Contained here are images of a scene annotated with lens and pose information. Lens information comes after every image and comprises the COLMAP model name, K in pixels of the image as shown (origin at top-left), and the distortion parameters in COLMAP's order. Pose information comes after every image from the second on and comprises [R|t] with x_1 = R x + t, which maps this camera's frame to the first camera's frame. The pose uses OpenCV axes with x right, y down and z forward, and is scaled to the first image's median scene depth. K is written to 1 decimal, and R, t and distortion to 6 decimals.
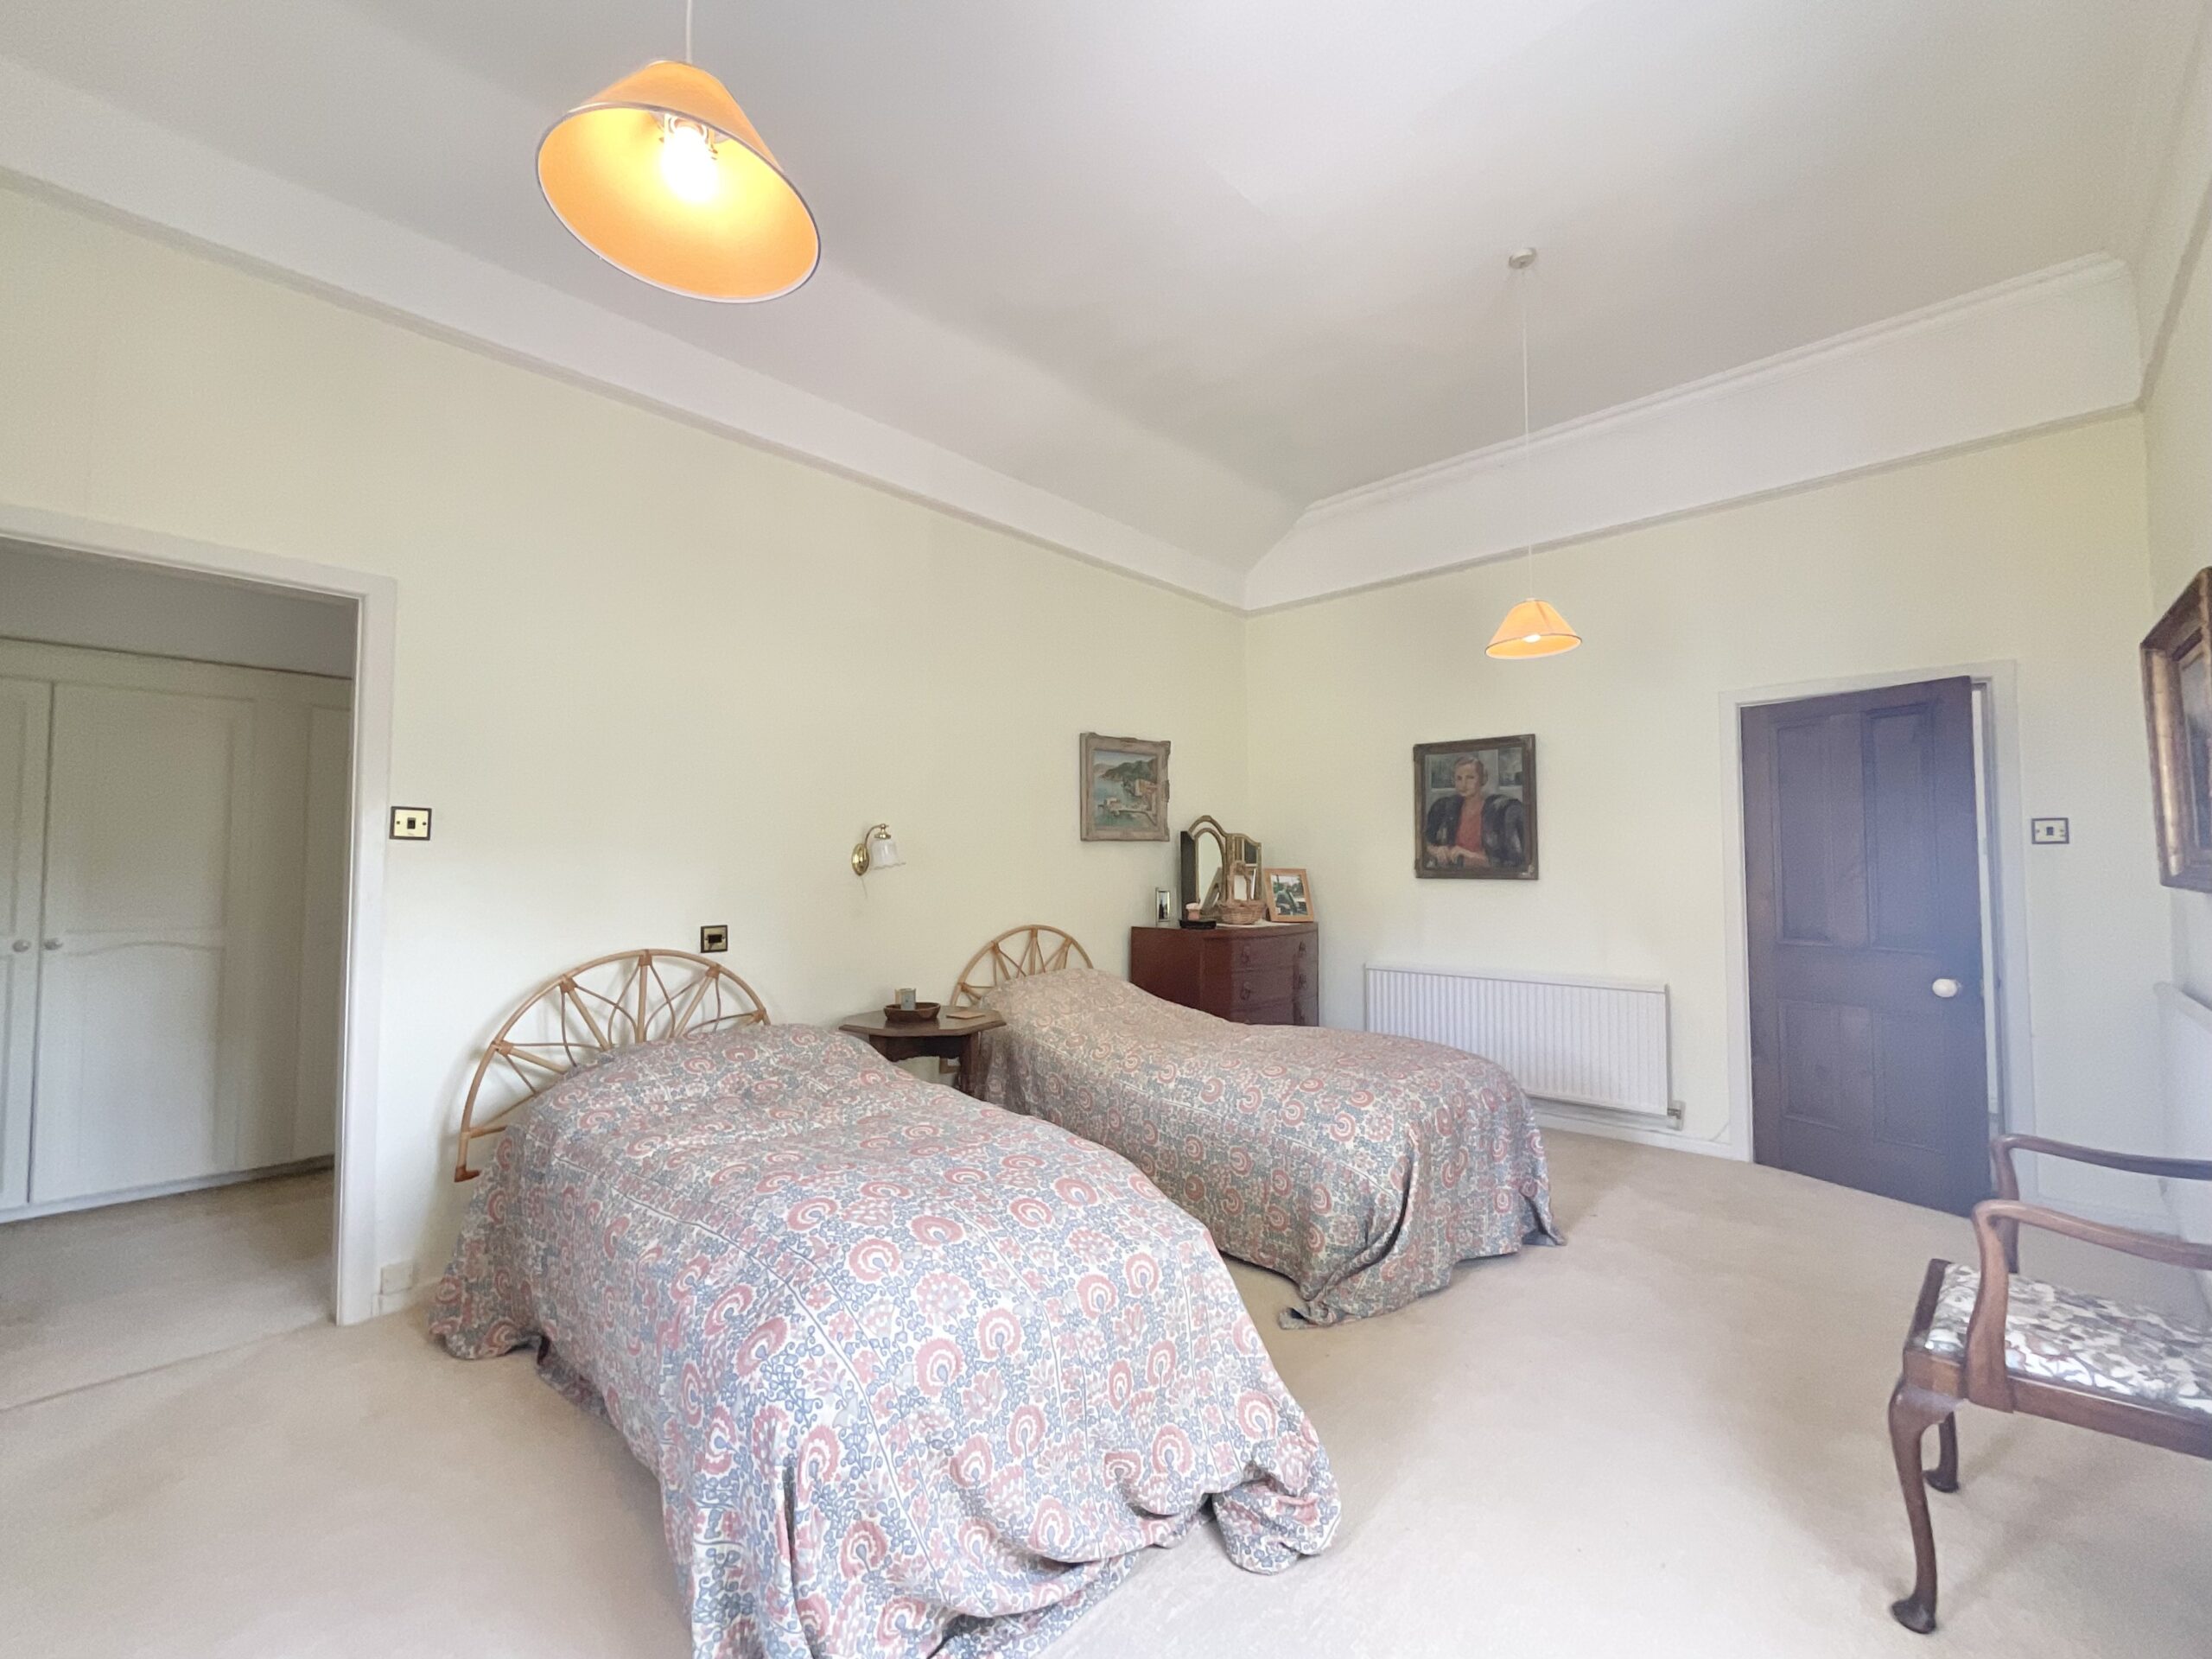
lens RADIAL K [[910.9, 0, 1119.1], [0, 910.9, 834.6], [0, 0, 1]] dist [-0.009248, -0.000083]
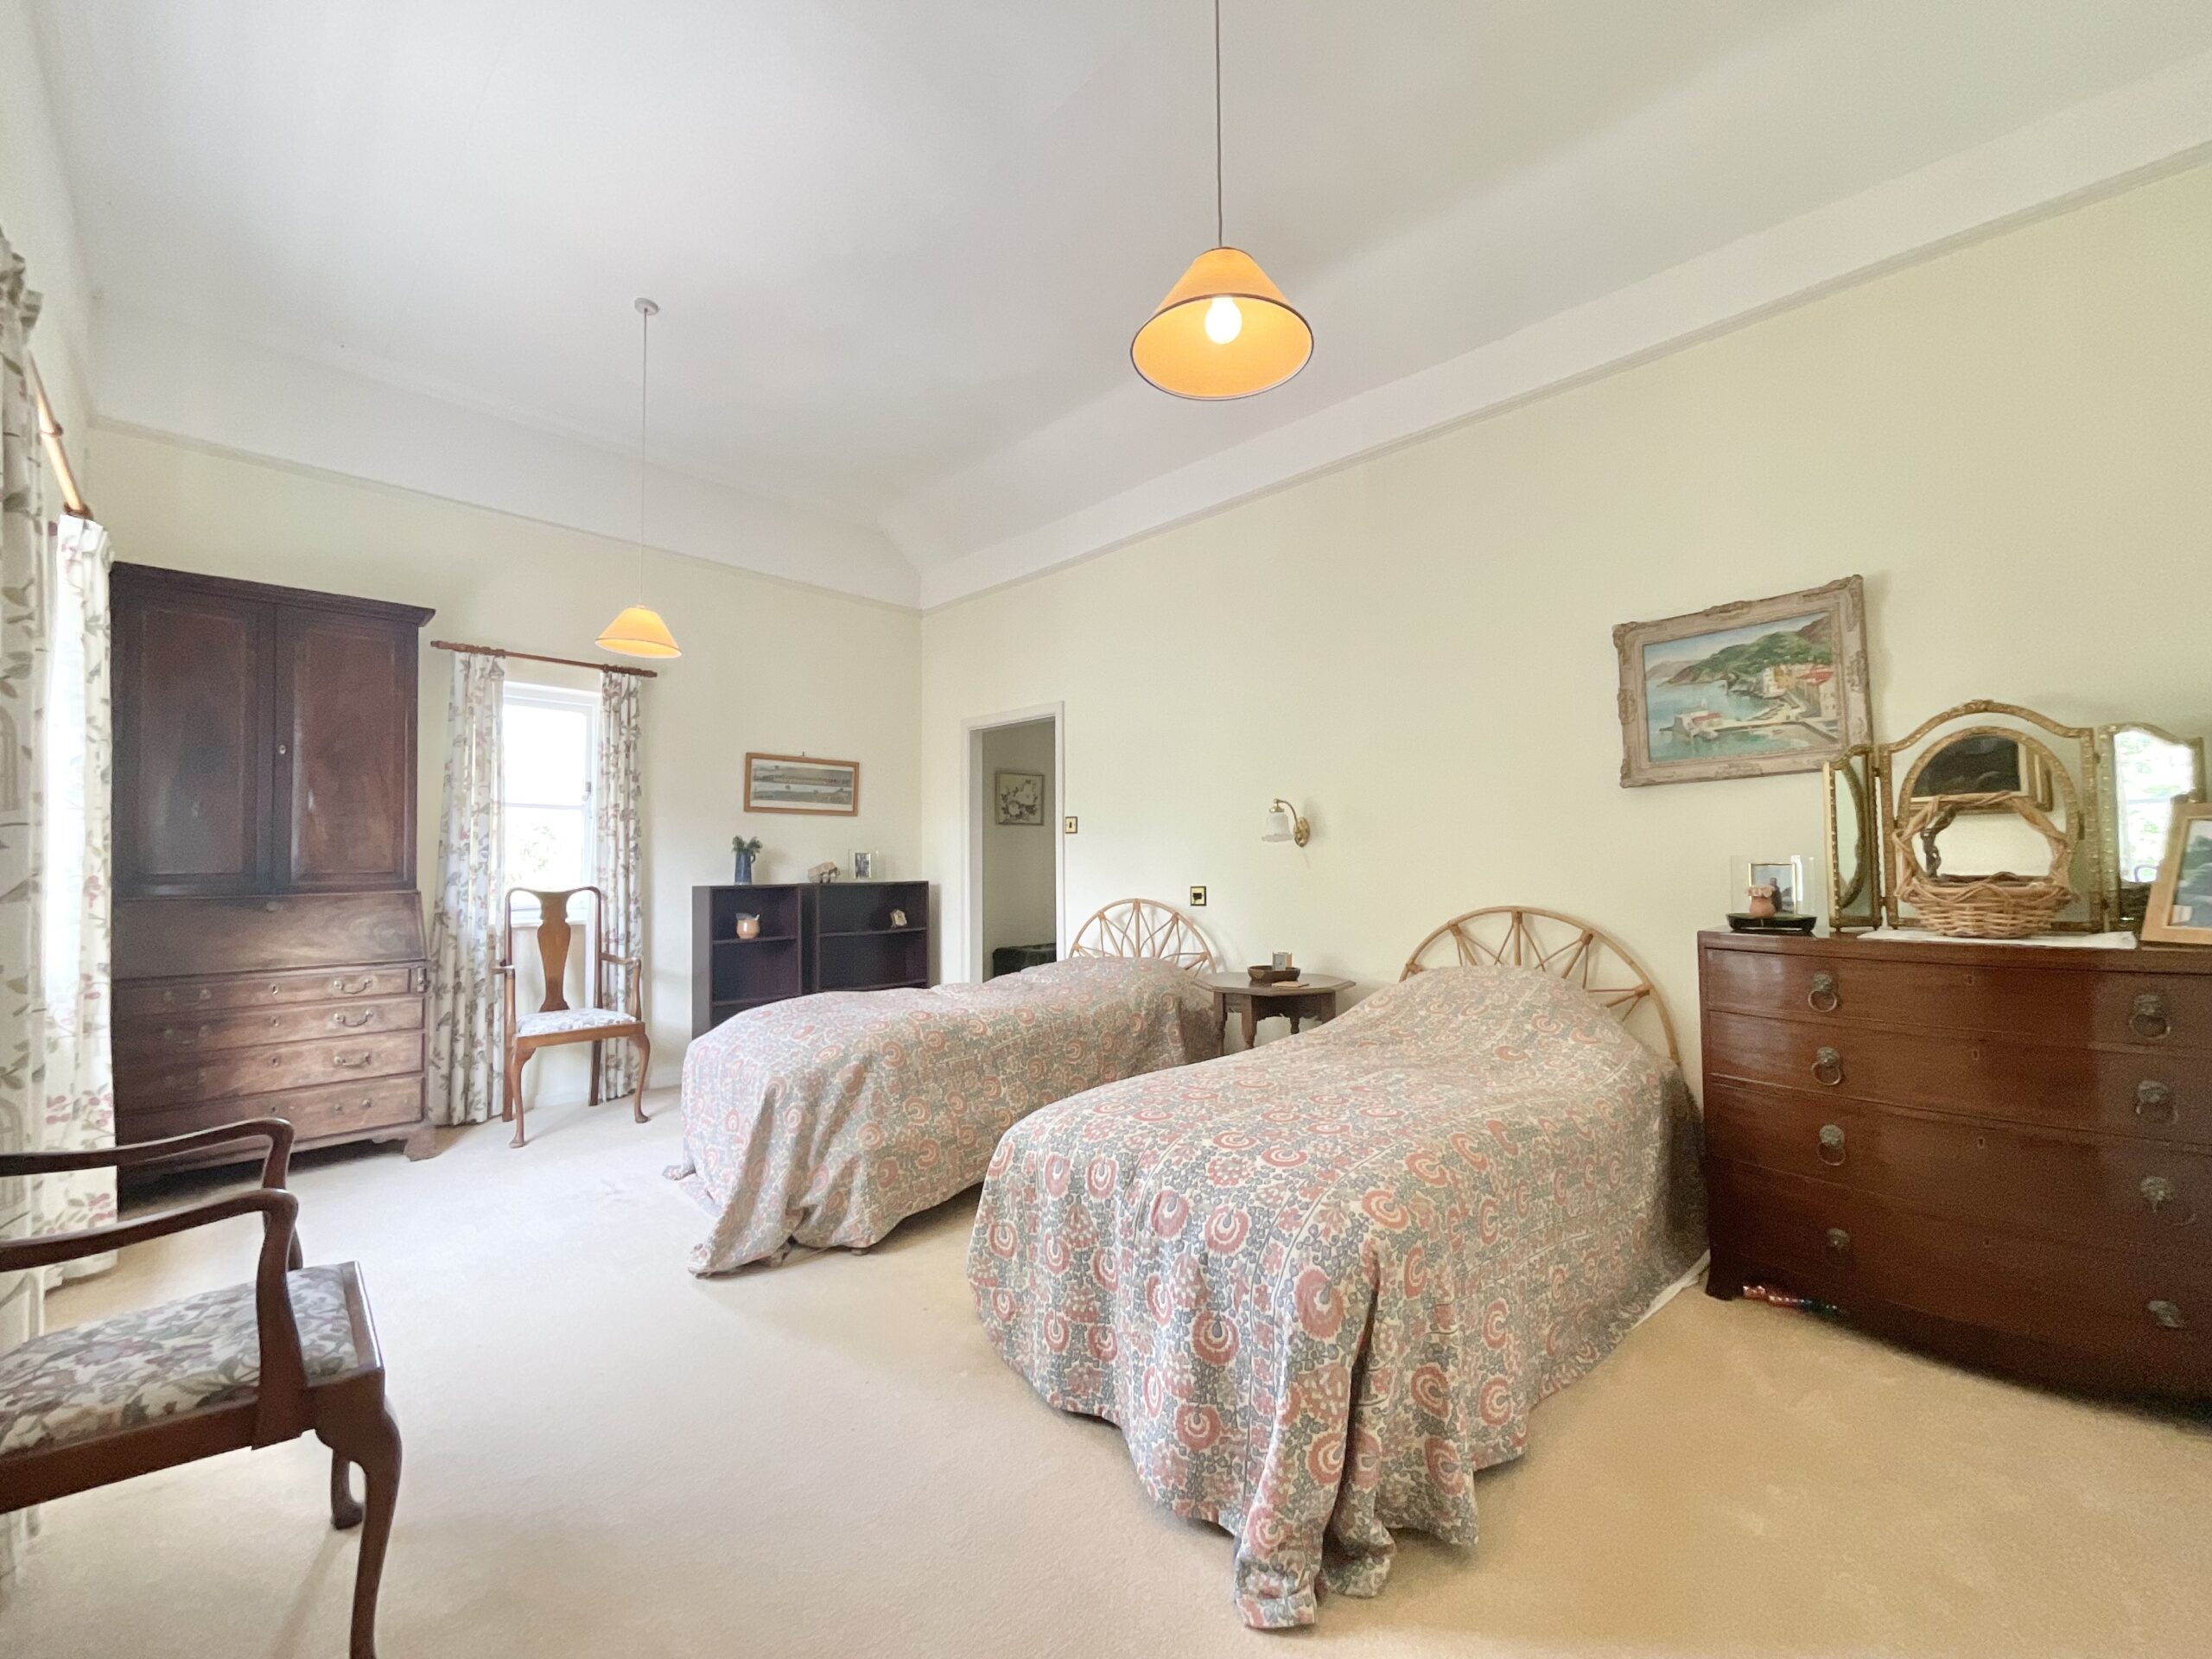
lens RADIAL K [[910.9, 0, 1119.2], [0, 910.9, 828.3], [0, 0, 1]] dist [-0.009248, -0.000083]
pose [[-0.028187, -0.039395, -0.998826, 0.670534], [0.053967, 0.997706, -0.040873, 0.046307], [0.998145, -0.055056, -0.025997, 0.678236]]
